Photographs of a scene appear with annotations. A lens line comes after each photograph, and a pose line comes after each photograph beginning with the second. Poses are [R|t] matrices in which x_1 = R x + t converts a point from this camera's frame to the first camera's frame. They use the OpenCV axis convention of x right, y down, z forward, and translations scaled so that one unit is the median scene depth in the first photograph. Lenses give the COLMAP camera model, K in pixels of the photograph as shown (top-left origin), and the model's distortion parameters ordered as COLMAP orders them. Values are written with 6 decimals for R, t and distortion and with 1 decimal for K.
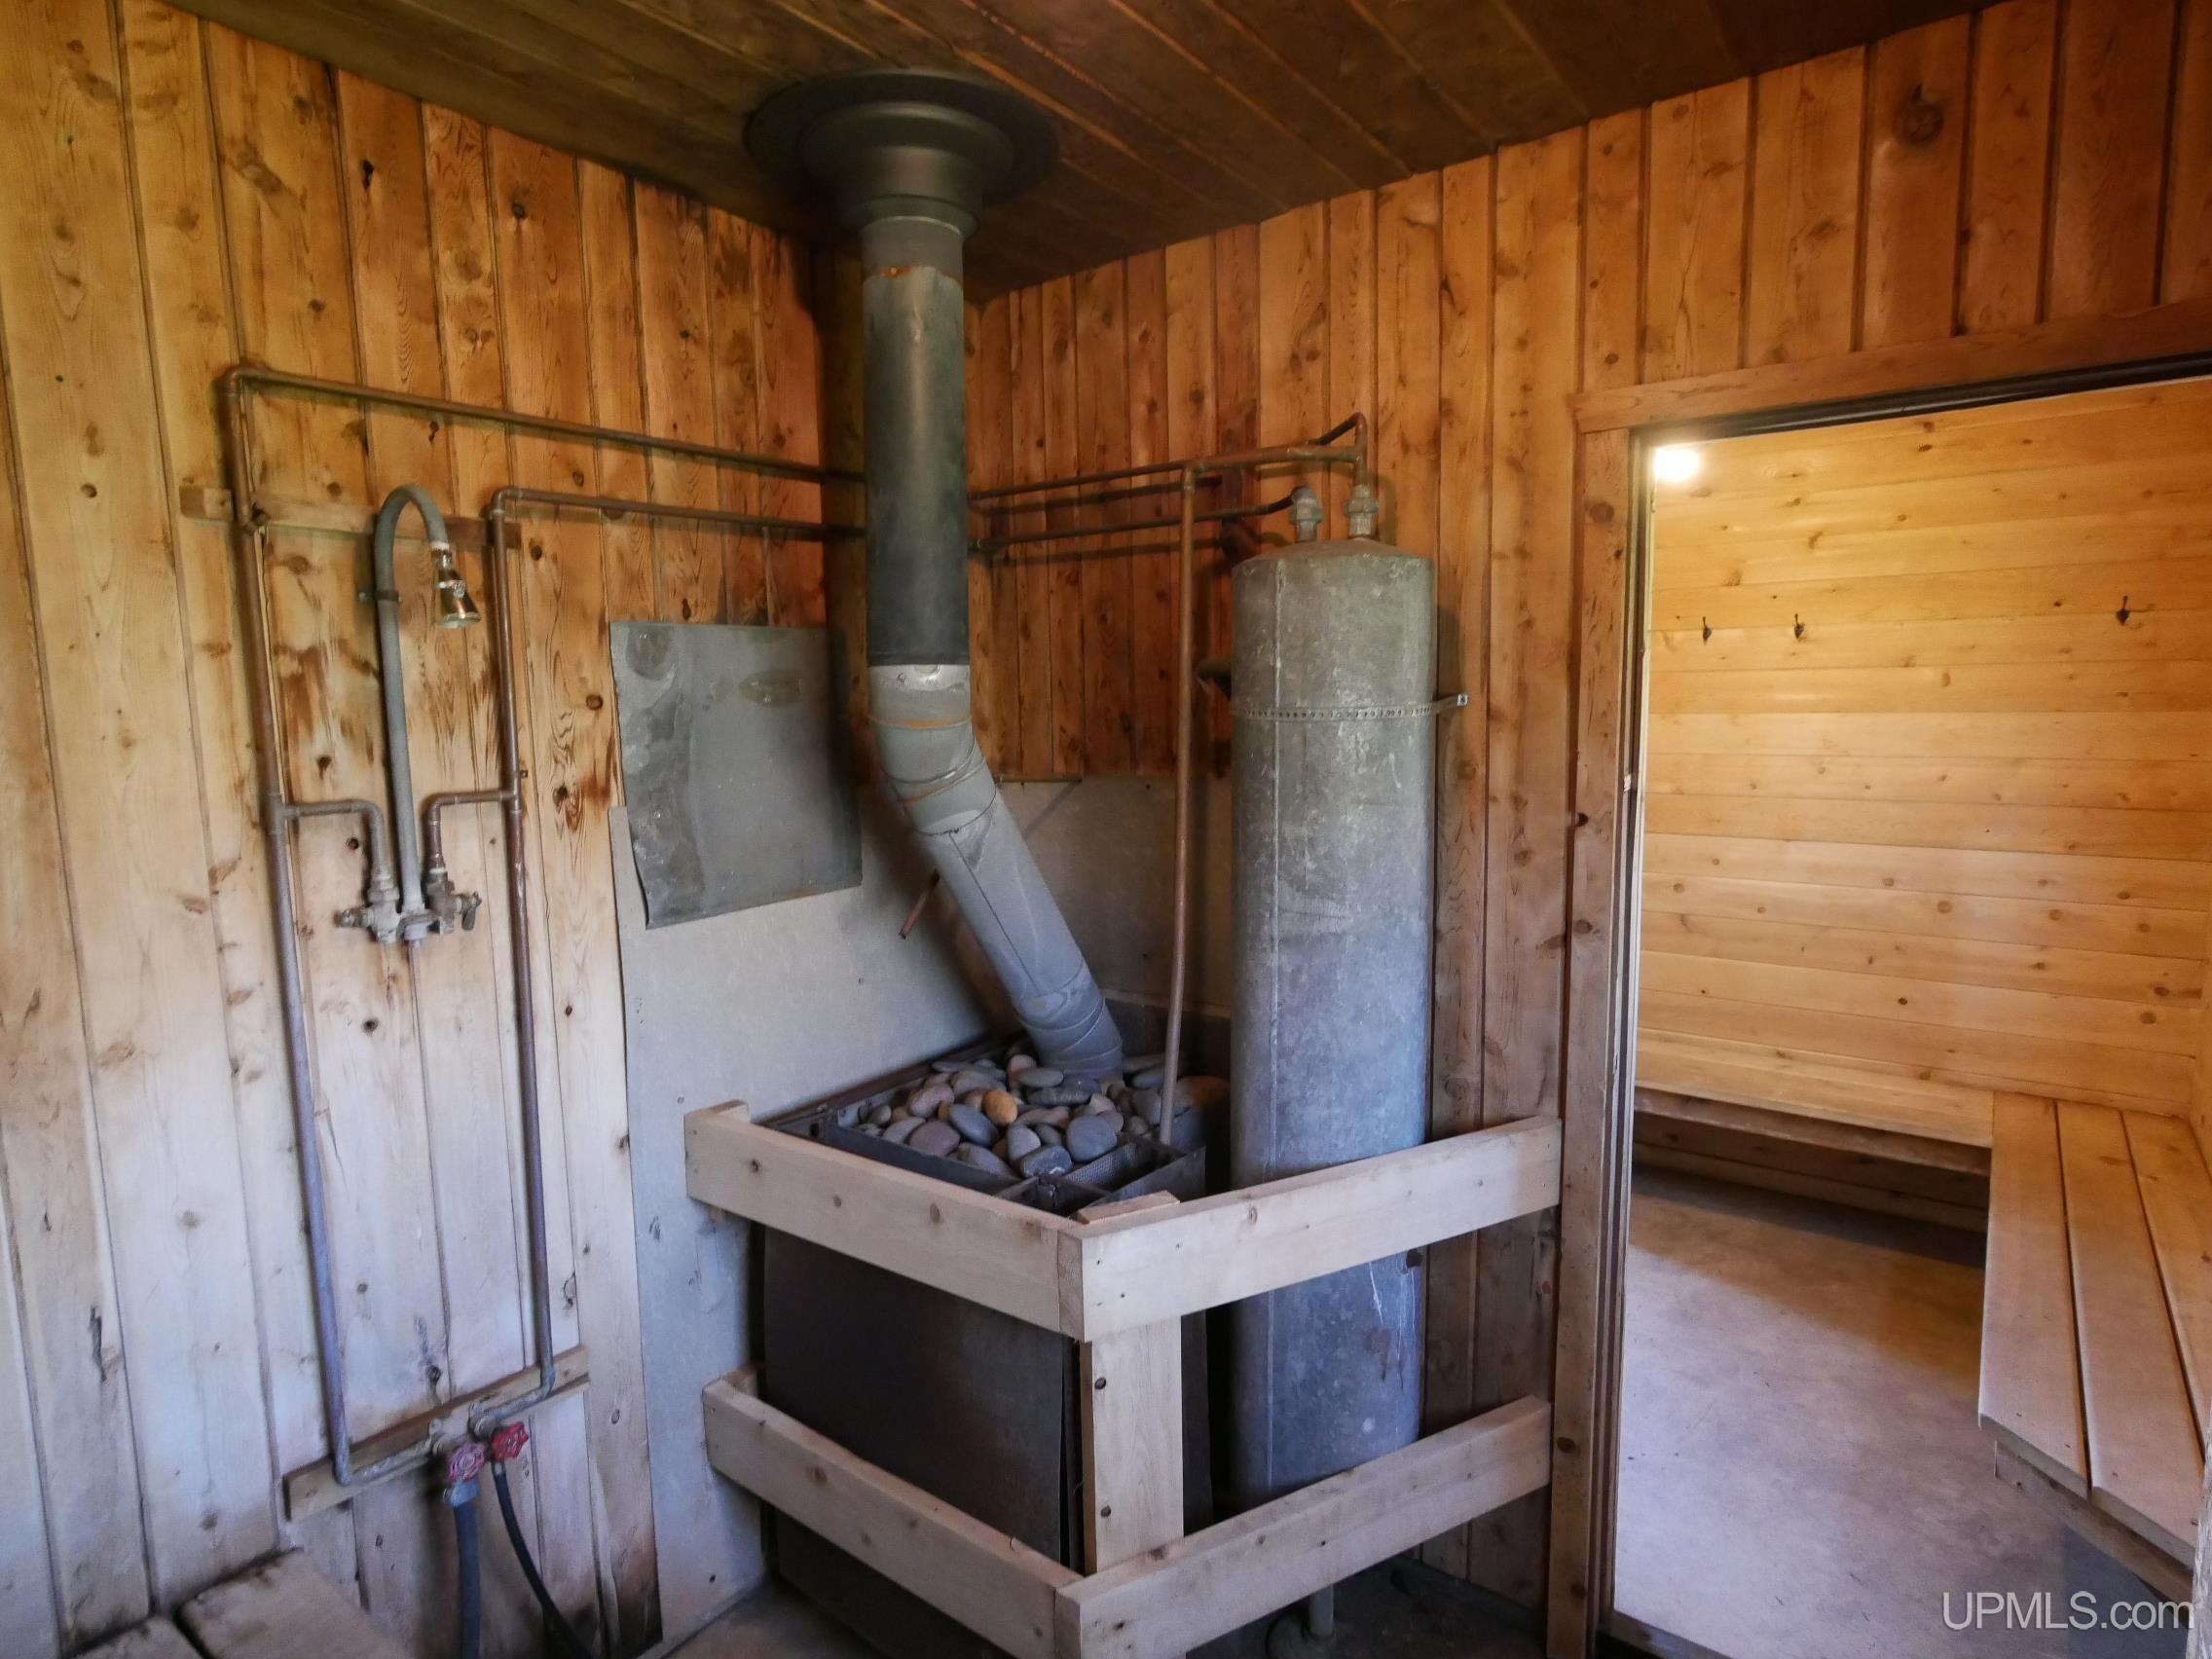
lens RADIAL K [[1190.8, 0, 1099.3], [0, 1190.8, 839.3], [0, 0, 1]] dist [-0.002155, -0.001434]
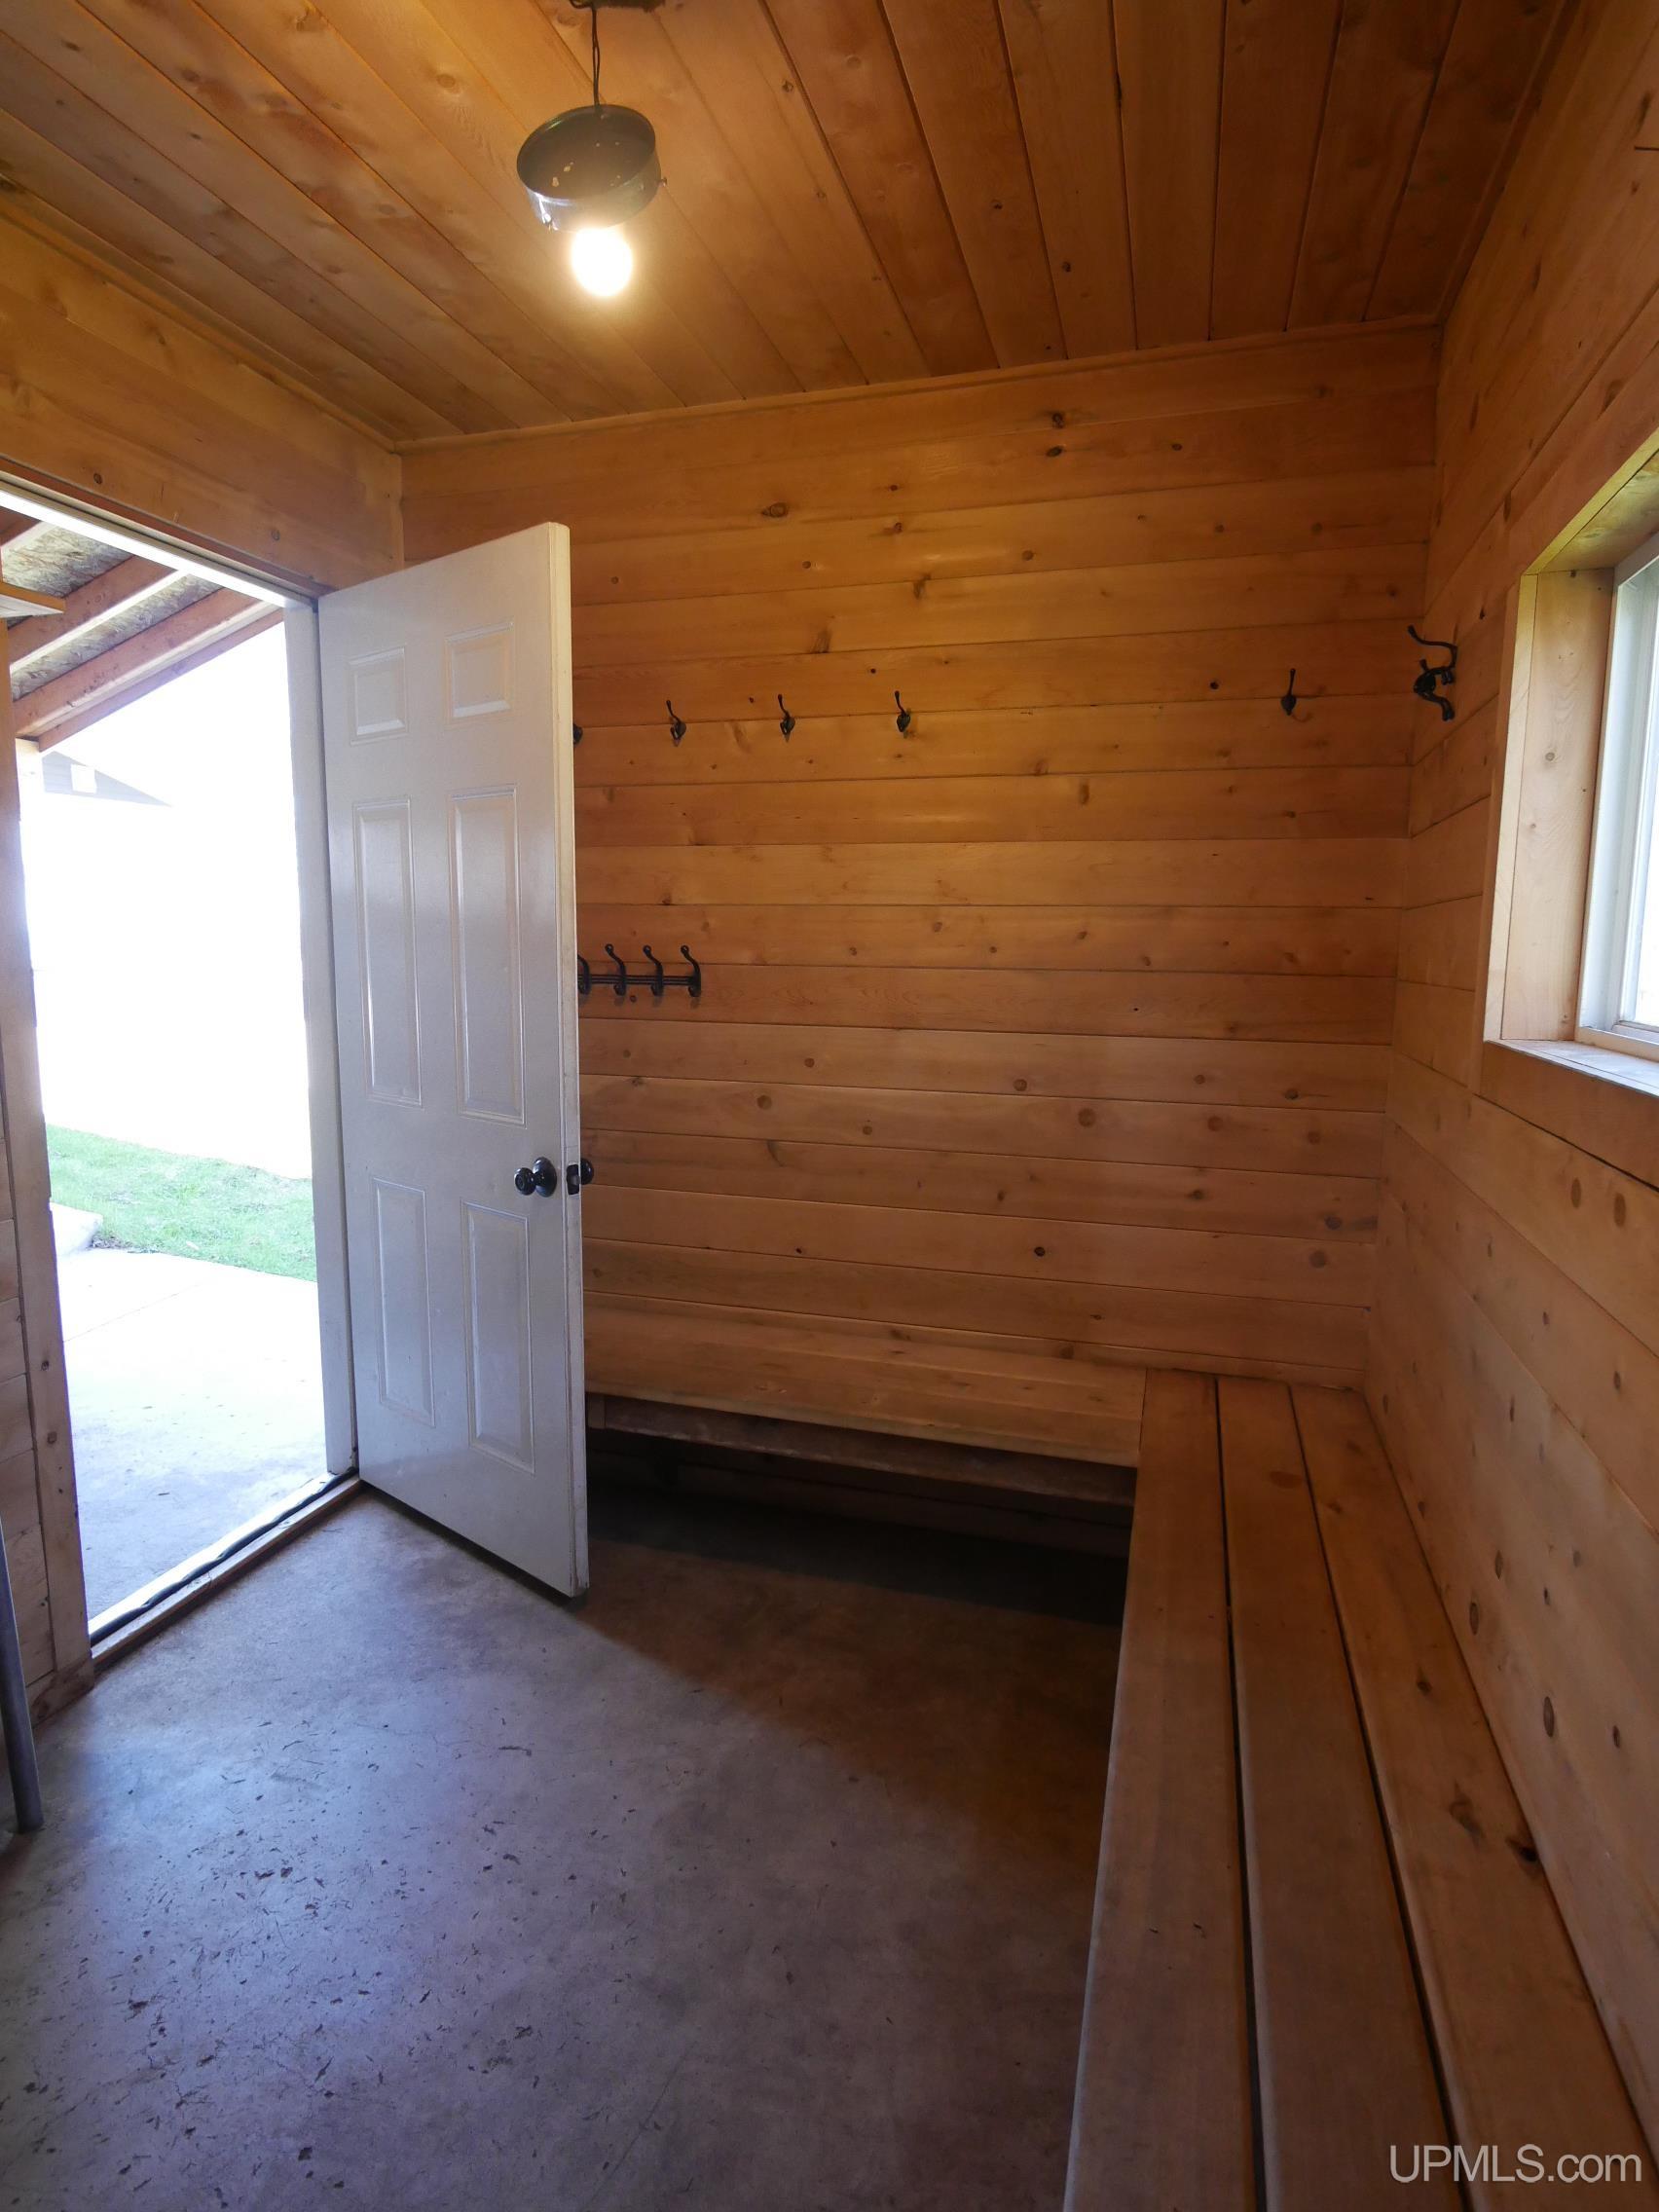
lens RADIAL K [[1190.8, 0, 829.5], [0, 1190.8, 1106.0], [0, 0, 1]] dist [-0.002155, -0.001434]
pose [[0.935884, -0.020421, 0.351717, 0.321216], [0.013614, 0.999669, 0.021817, 0.032943], [-0.352046, -0.015630, 0.935852, 0.393195]]
